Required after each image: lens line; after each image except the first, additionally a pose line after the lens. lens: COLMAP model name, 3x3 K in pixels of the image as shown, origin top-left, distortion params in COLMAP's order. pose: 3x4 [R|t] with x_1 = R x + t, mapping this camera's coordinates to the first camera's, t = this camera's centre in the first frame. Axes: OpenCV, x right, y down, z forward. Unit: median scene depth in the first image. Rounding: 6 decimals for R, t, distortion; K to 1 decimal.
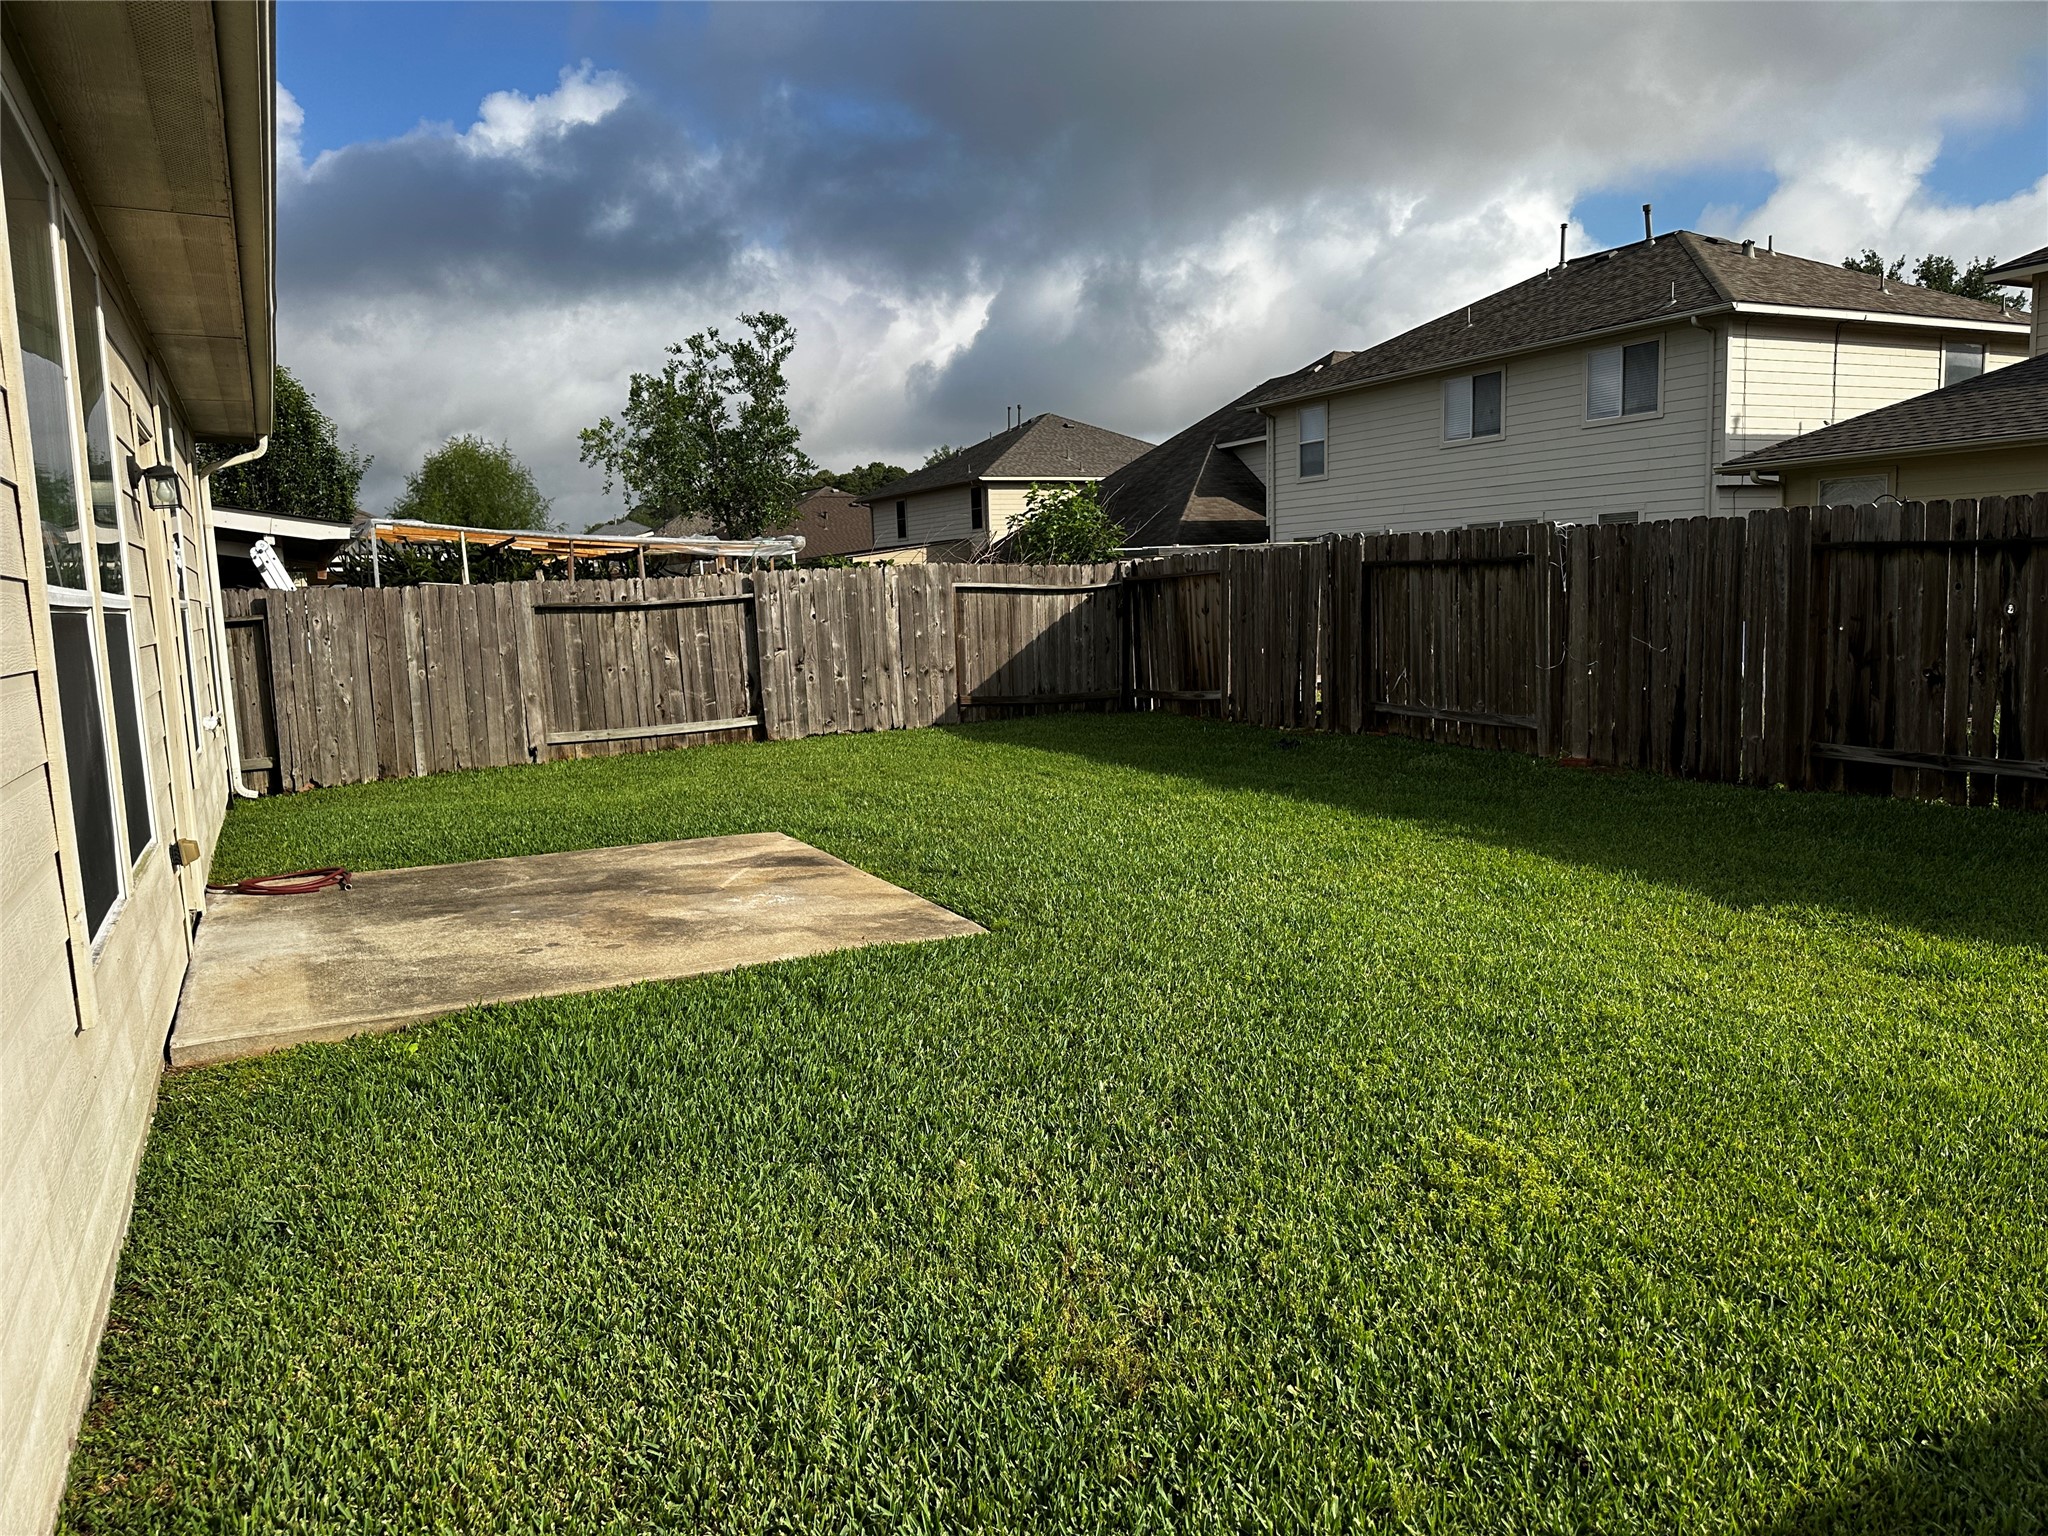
lens RADIAL K [[1429.5, 0, 1031.5], [0, 1429.5, 764.7], [0, 0, 1]] dist [0.109580, -0.138604]
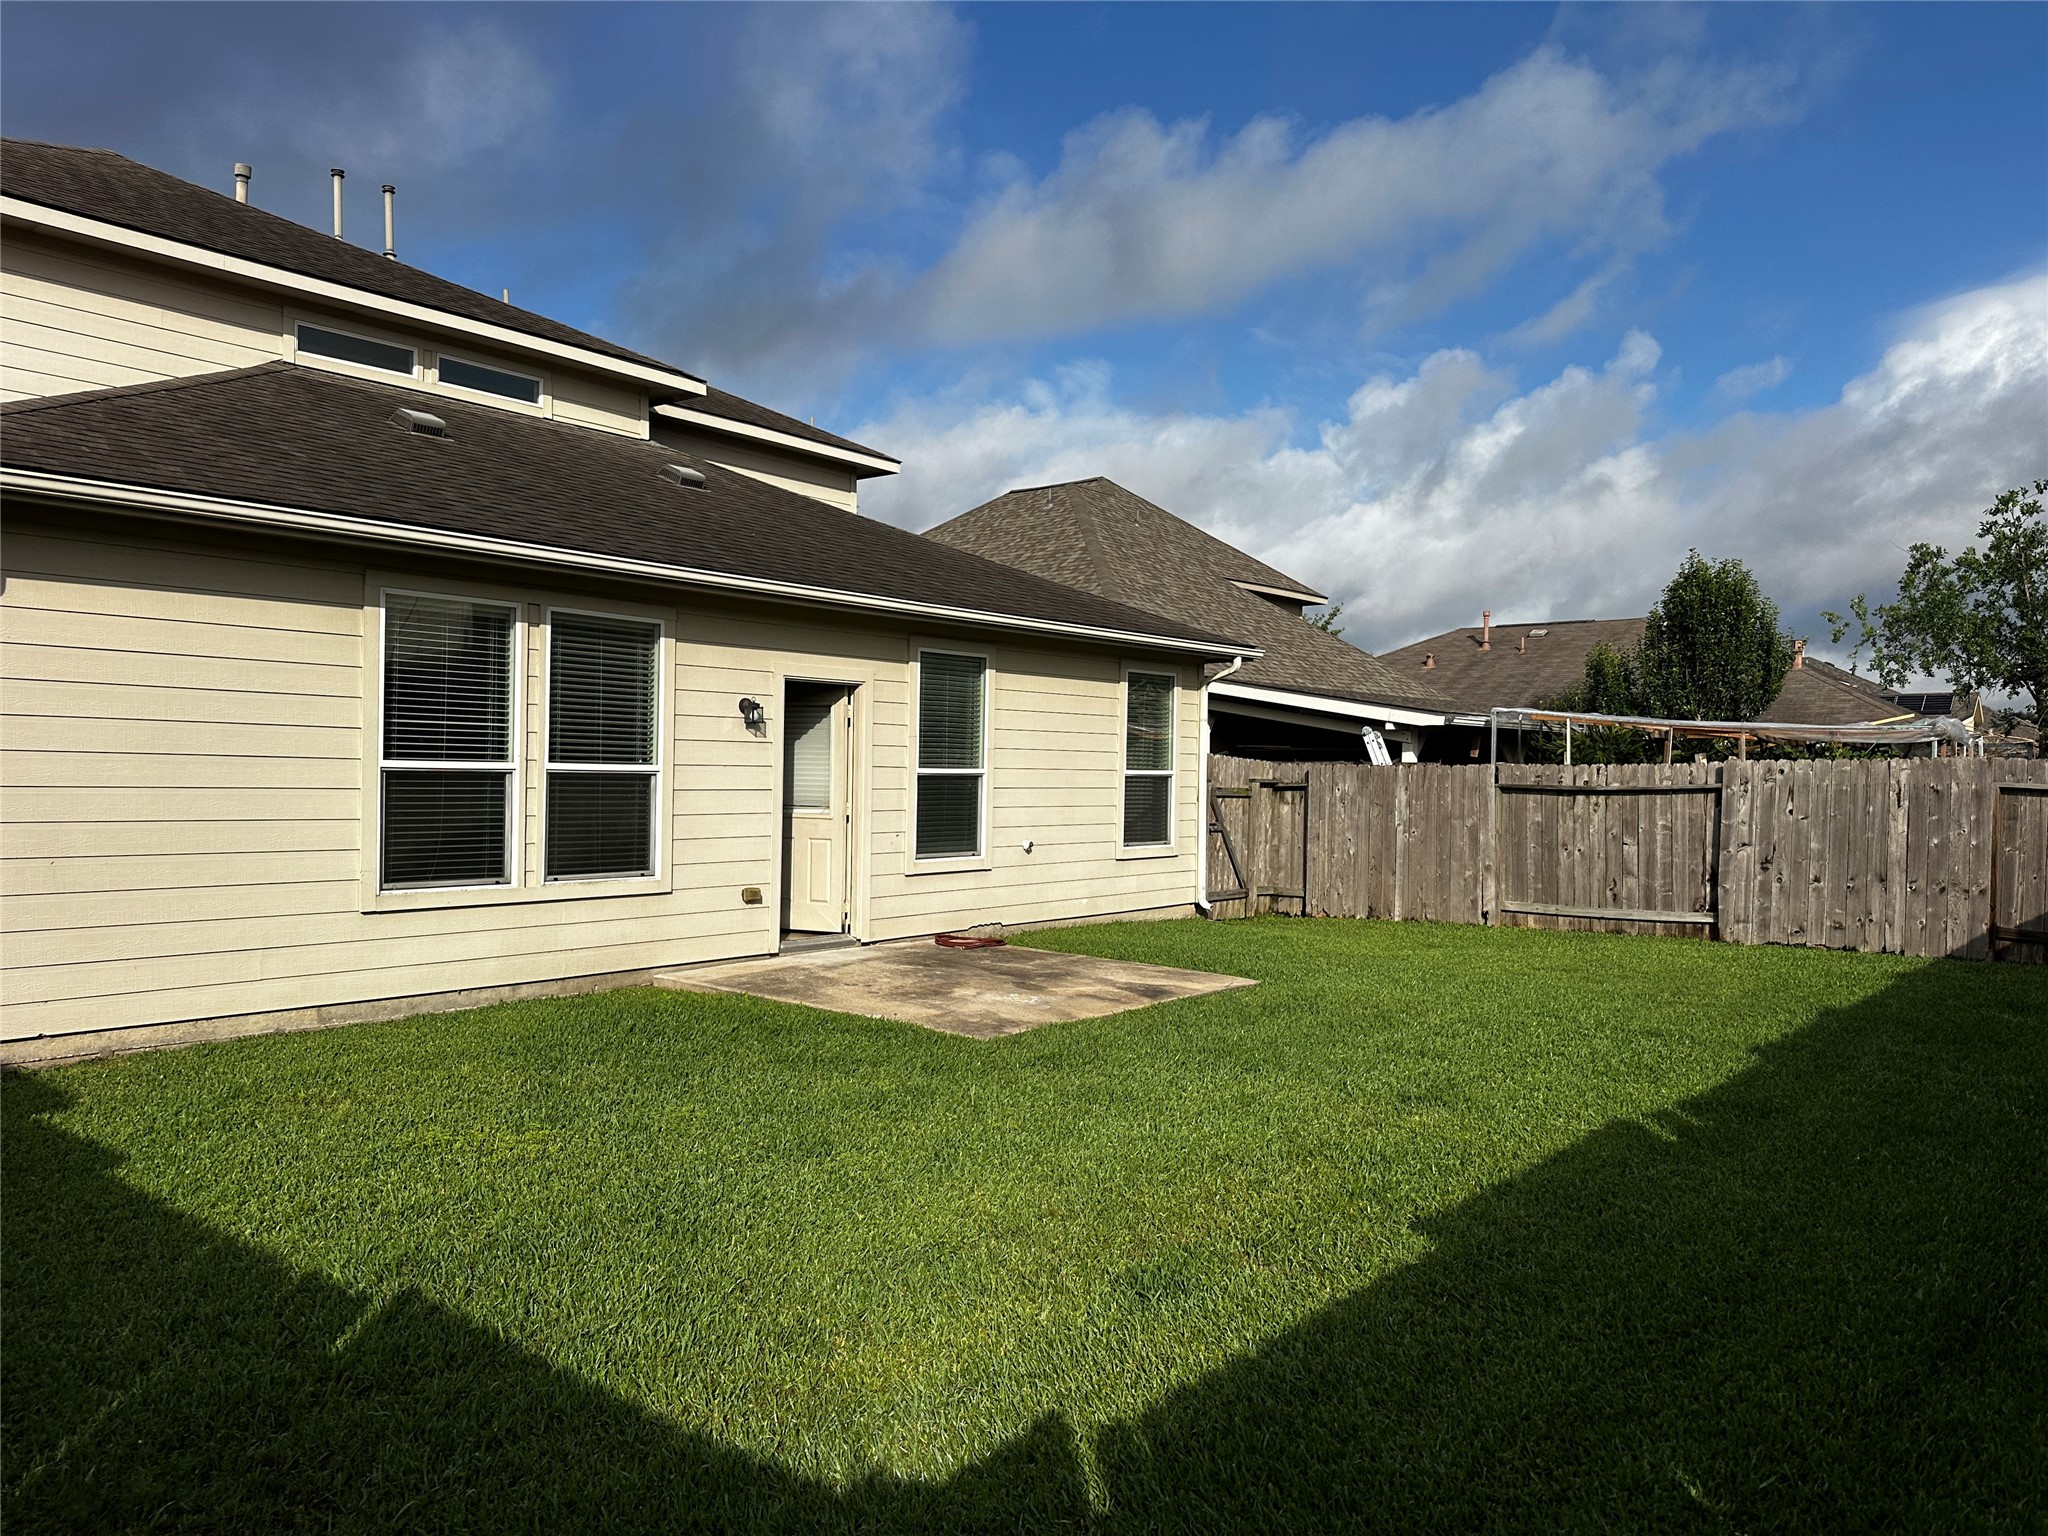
lens RADIAL K [[1429.5, 0, 1031.5], [0, 1429.5, 764.7], [0, 0, 1]] dist [0.109580, -0.138604]
pose [[0.384587, 0.035237, -0.922416, 0.522697], [-0.138918, 0.990100, -0.020097, -0.050122], [0.912576, 0.135869, 0.385675, 0.219082]]
